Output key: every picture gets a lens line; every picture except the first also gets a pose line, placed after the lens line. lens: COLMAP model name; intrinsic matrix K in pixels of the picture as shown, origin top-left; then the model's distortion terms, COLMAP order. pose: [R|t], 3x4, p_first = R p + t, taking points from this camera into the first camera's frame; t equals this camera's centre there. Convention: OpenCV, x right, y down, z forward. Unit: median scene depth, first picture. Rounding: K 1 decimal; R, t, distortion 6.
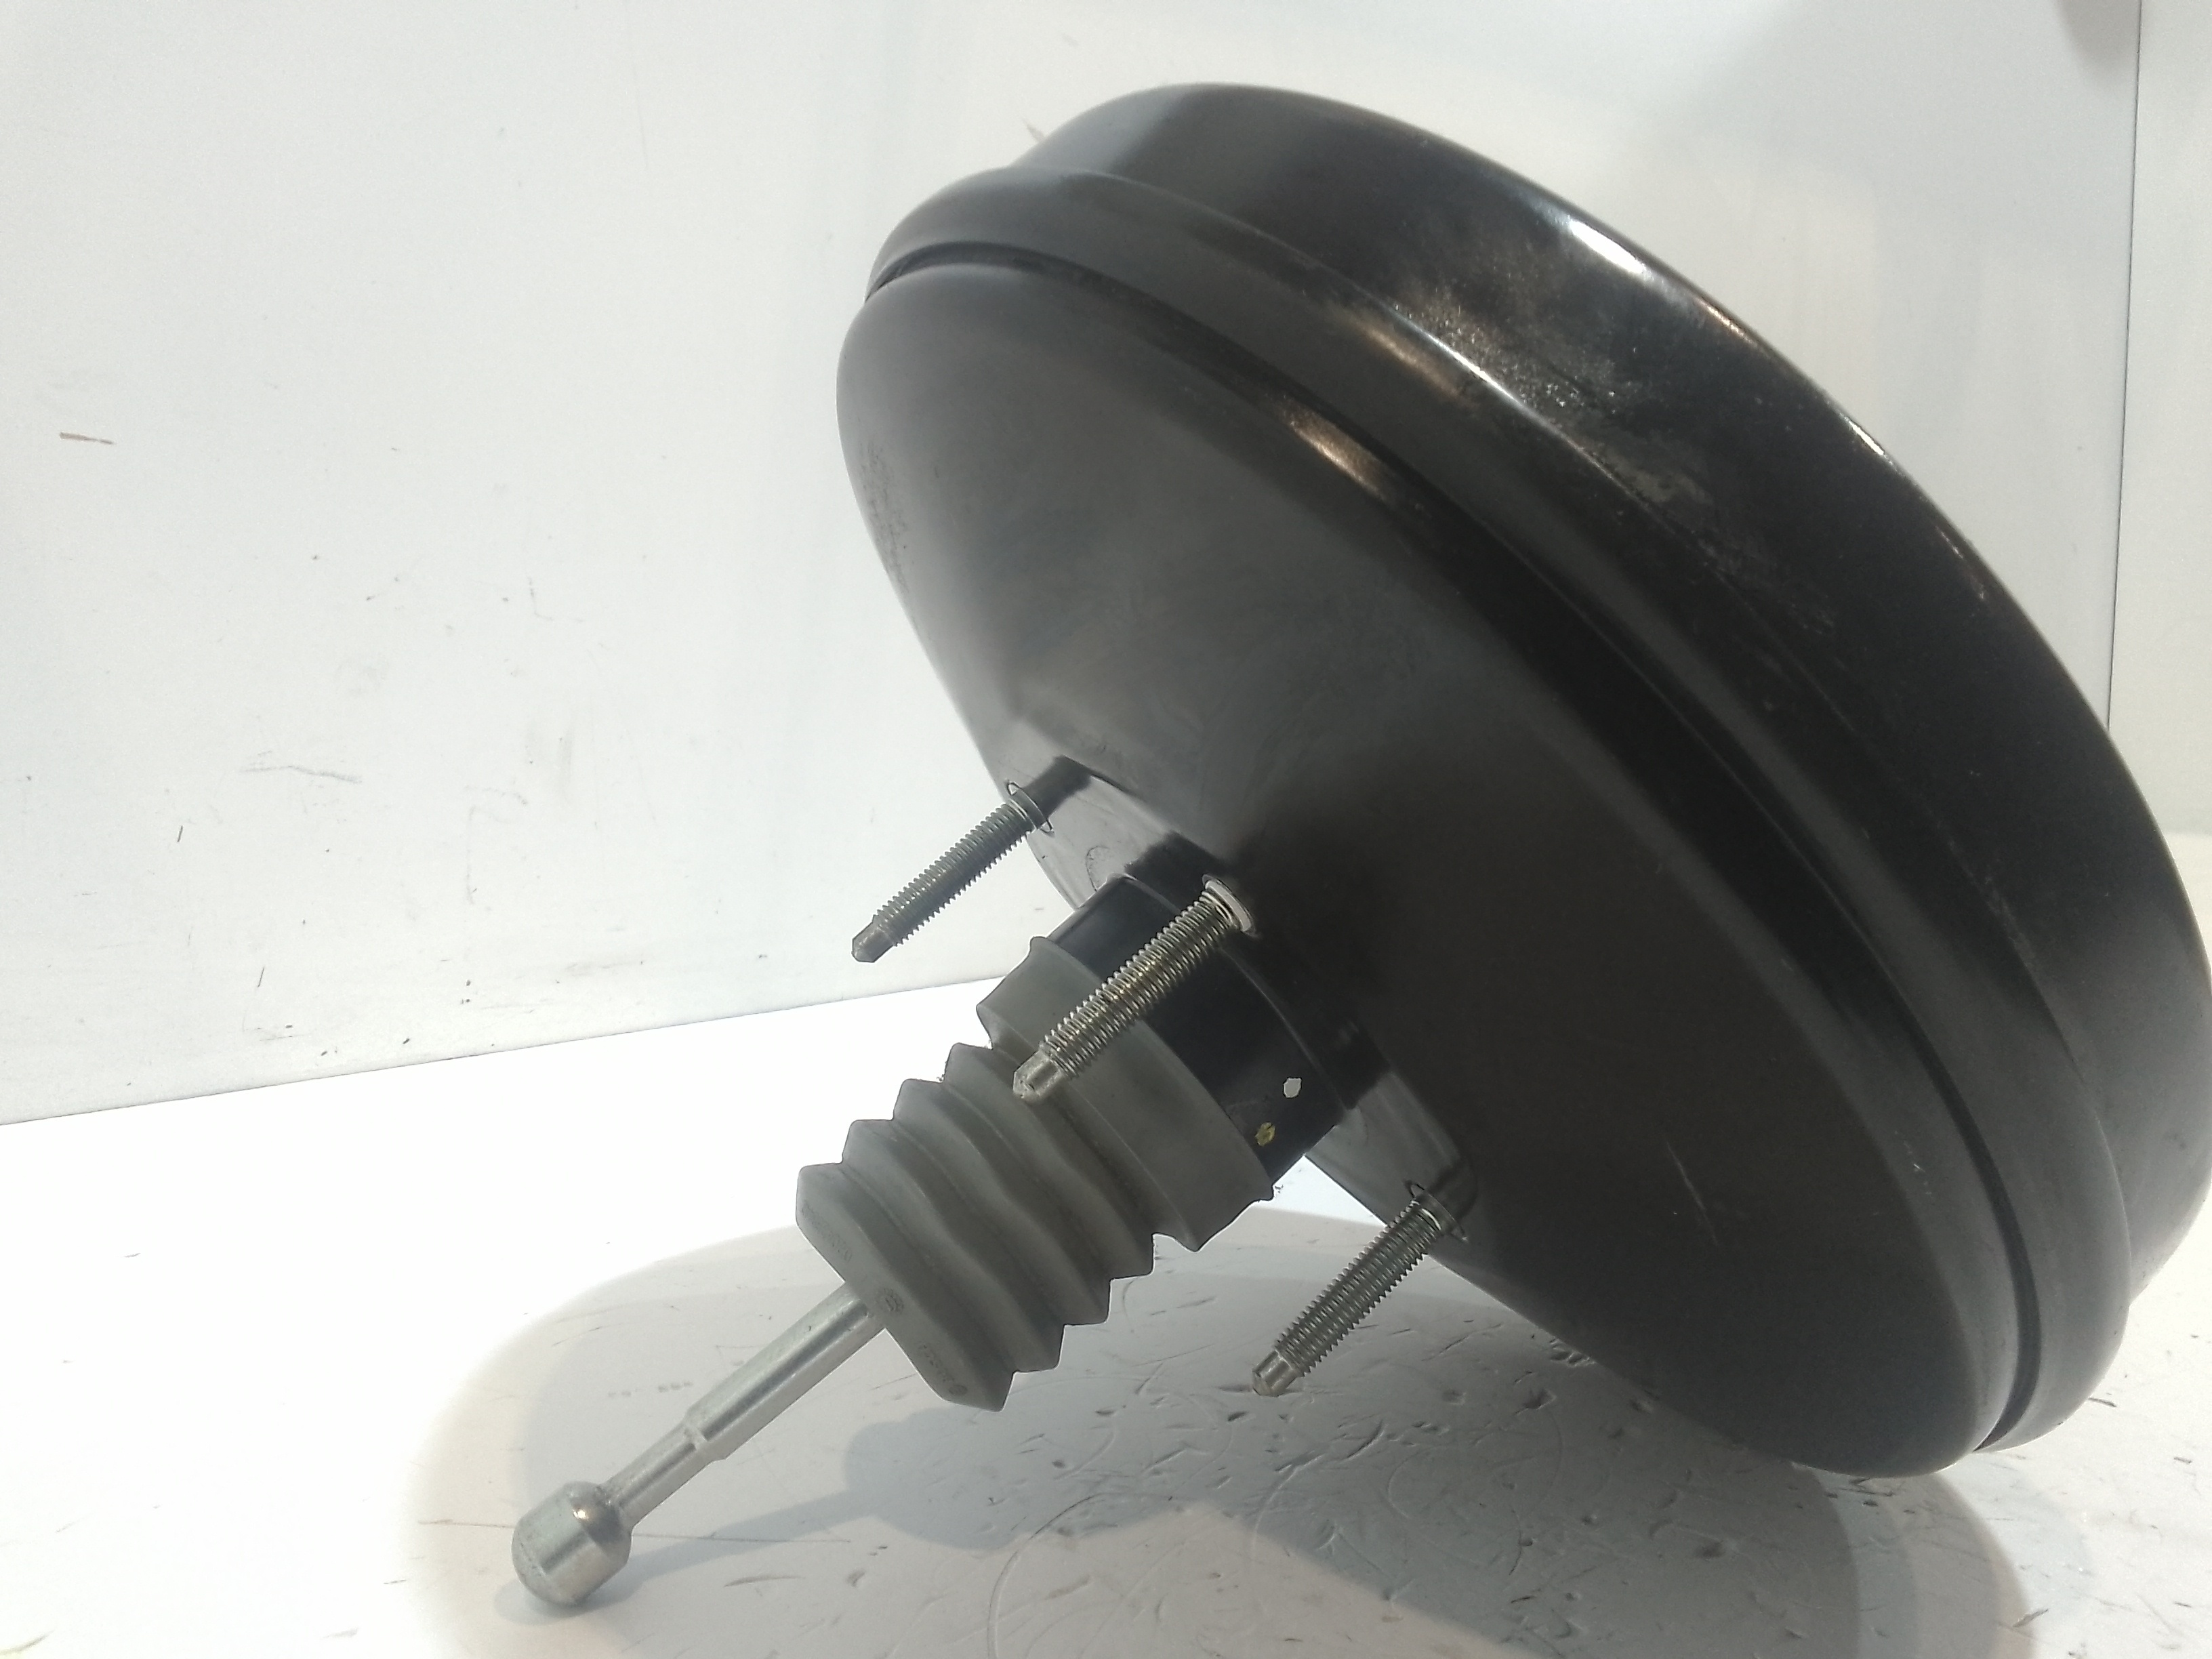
lens RADIAL K [[1804.8, 0, 1104.8], [0, 1804.8, 843.9], [0, 0, 1]] dist [-0.008075, -0.035038]
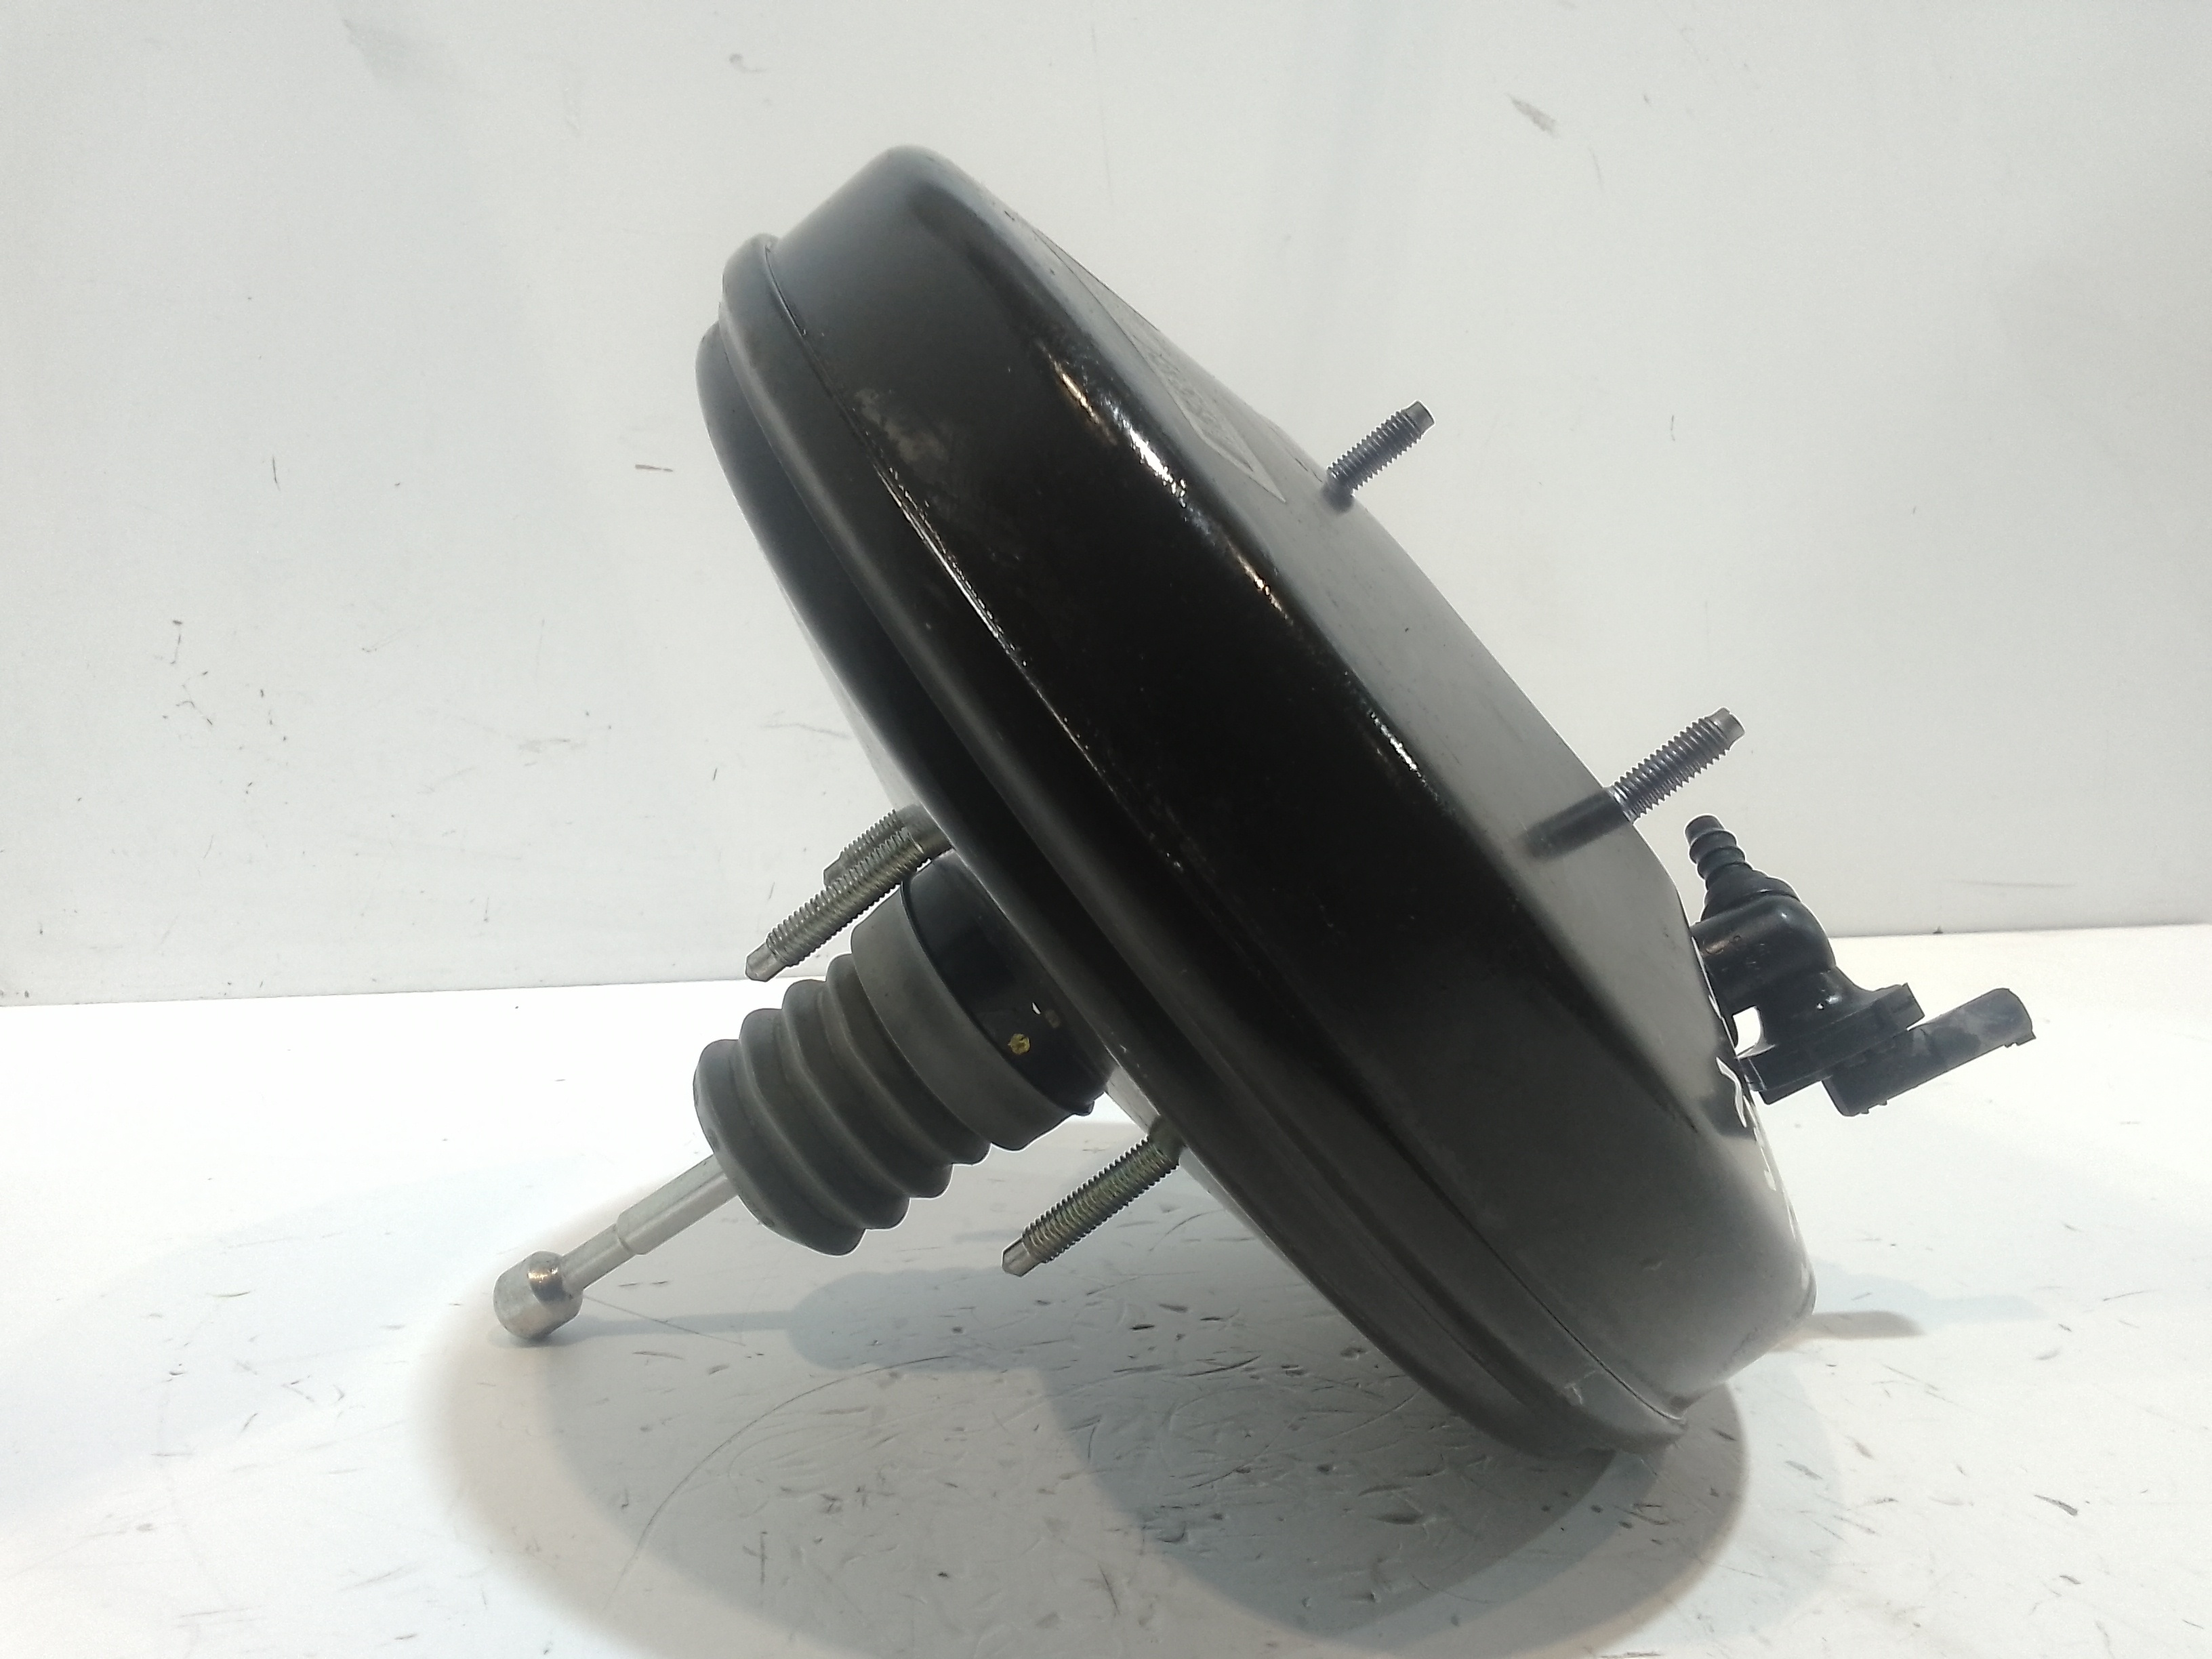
lens RADIAL K [[1804.8, 0, 1104.8], [0, 1804.8, 843.9], [0, 0, 1]] dist [-0.008075, -0.035038]
pose [[0.863701, 0.049294, -0.501588, 0.688359], [-0.047224, 0.998742, 0.016837, 0.016227], [0.501787, 0.009144, 0.864943, 0.063383]]
